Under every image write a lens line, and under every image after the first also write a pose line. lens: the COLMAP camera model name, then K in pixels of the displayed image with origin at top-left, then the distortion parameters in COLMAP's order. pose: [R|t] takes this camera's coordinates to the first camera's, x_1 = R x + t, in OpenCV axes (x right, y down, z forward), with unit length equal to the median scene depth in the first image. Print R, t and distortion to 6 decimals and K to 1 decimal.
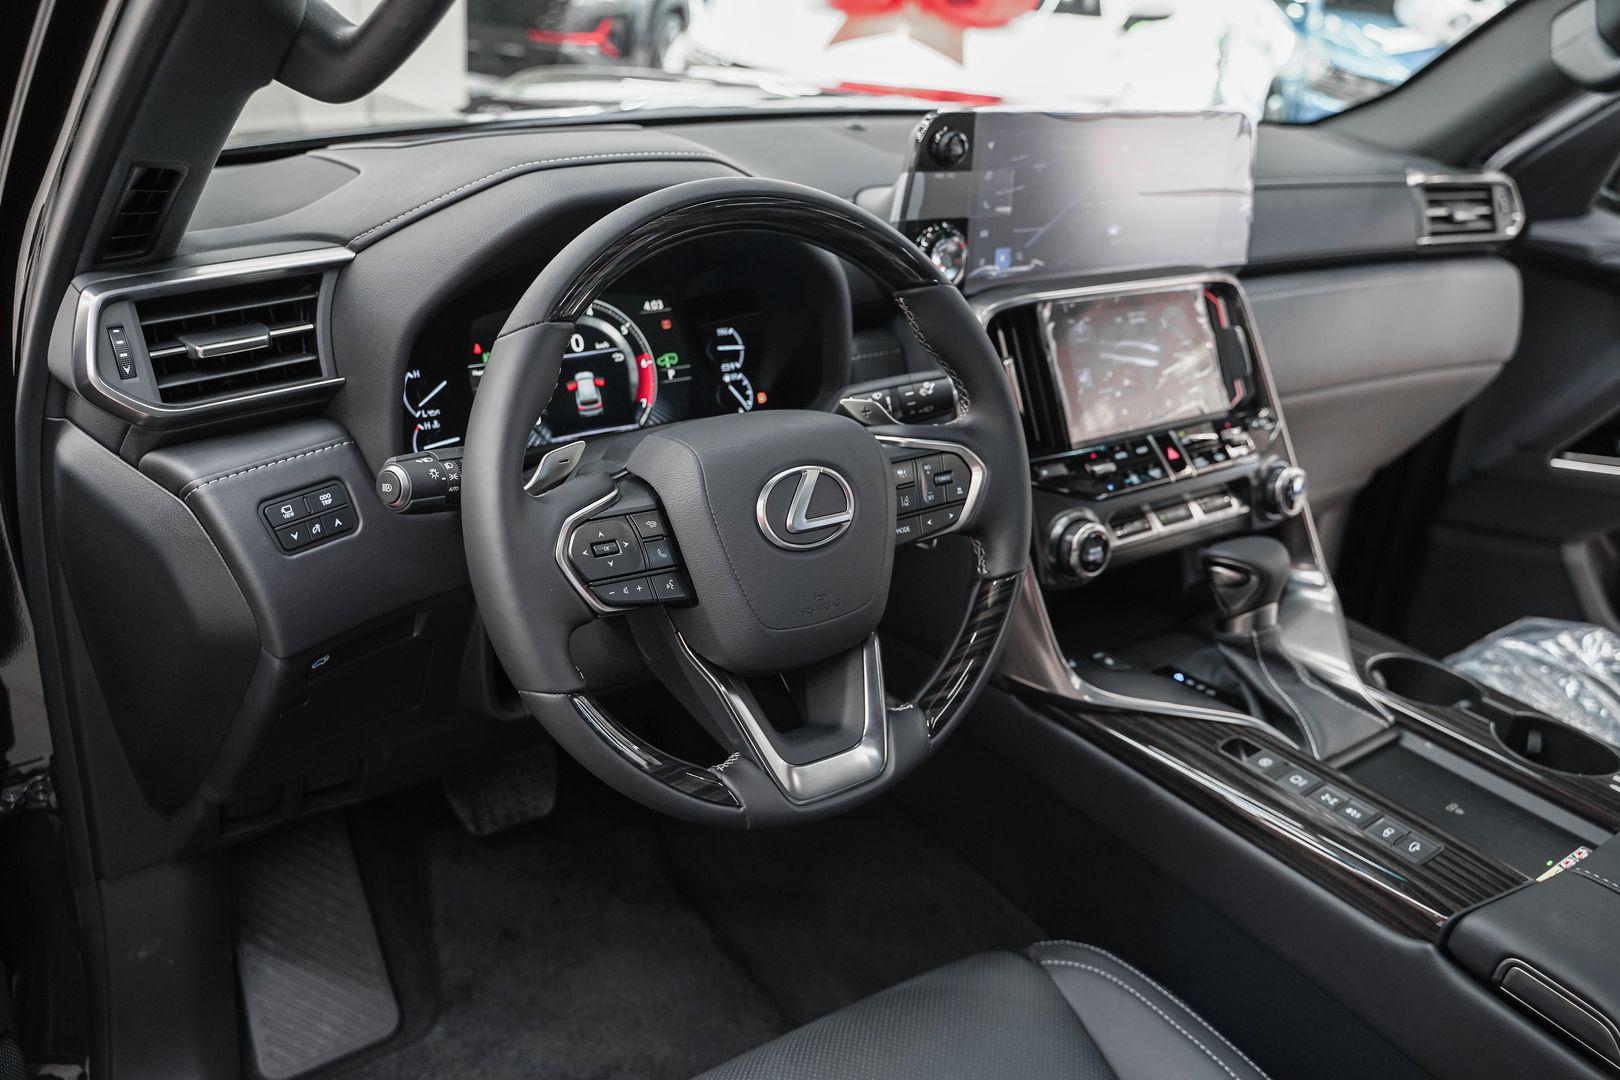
lens RADIAL K [[1316.1, 0, 810.0], [0, 1316.1, 540.0], [0, 0, 1]] dist [-0.109690, 0.094733]
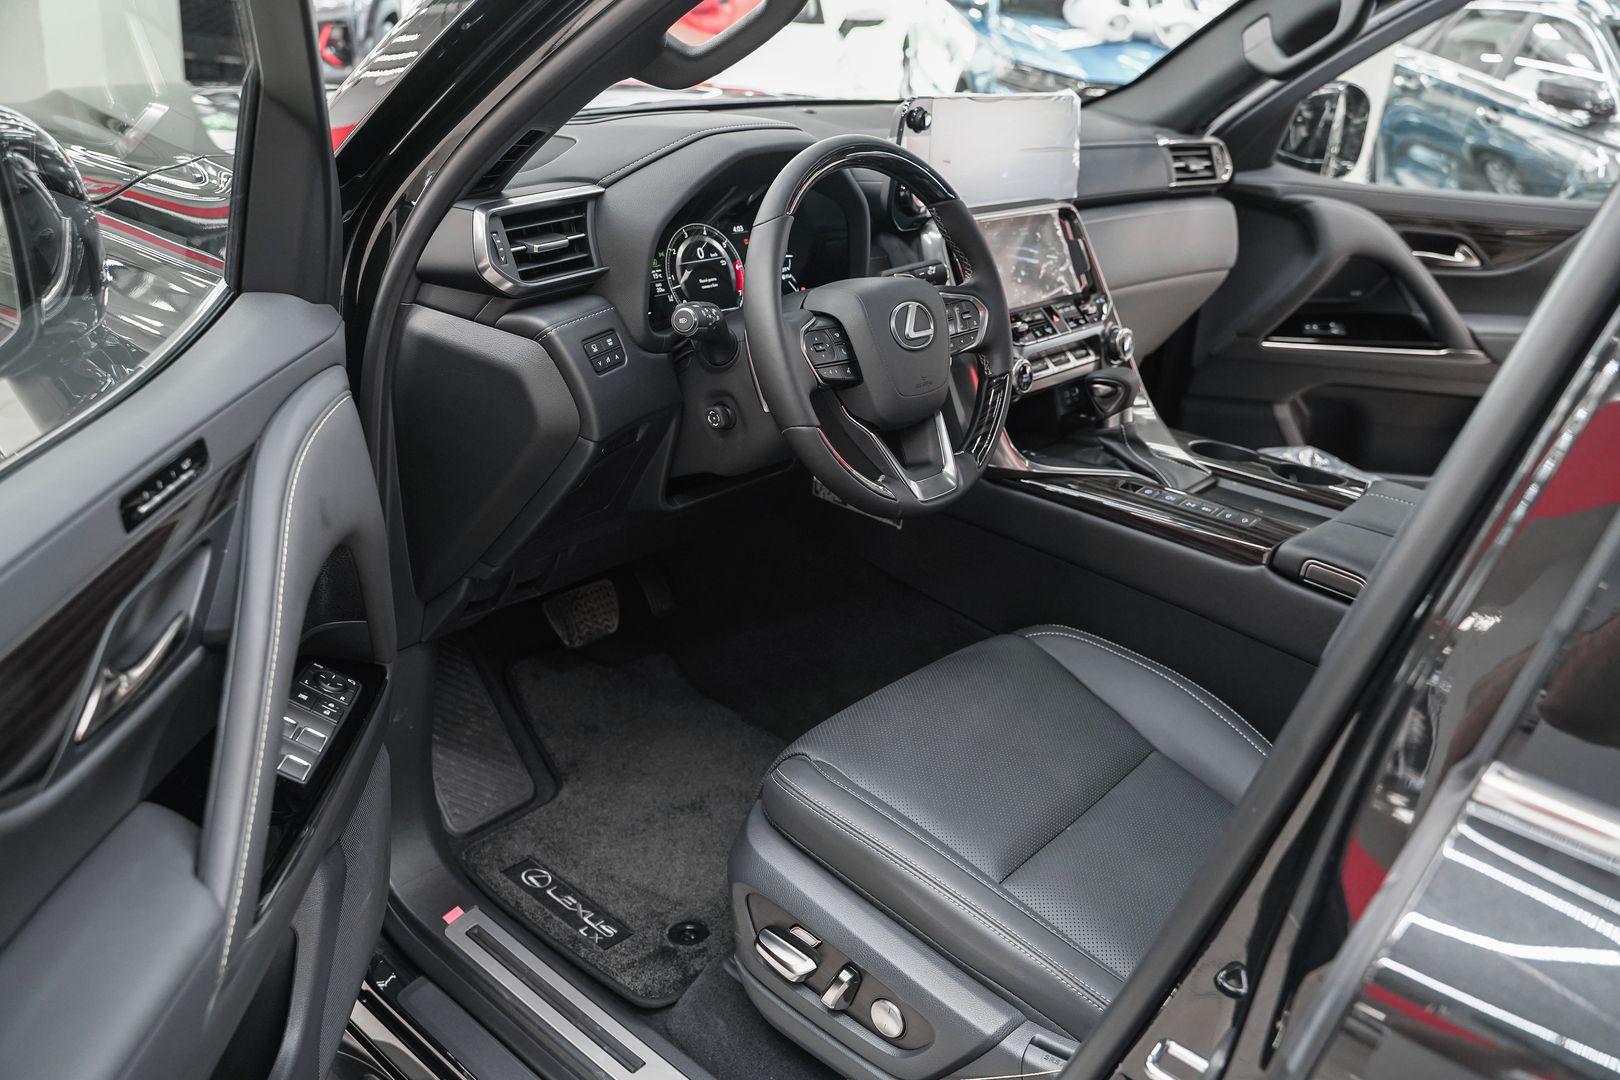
lens RADIAL K [[1316.1, 0, 810.0], [0, 1316.1, 540.0], [0, 0, 1]] dist [-0.109690, 0.094733]
pose [[0.971968, -0.089437, 0.217440, -0.342295], [0.090039, 0.995913, 0.007156, 0.148255], [-0.217191, 0.012622, 0.976048, -0.407175]]
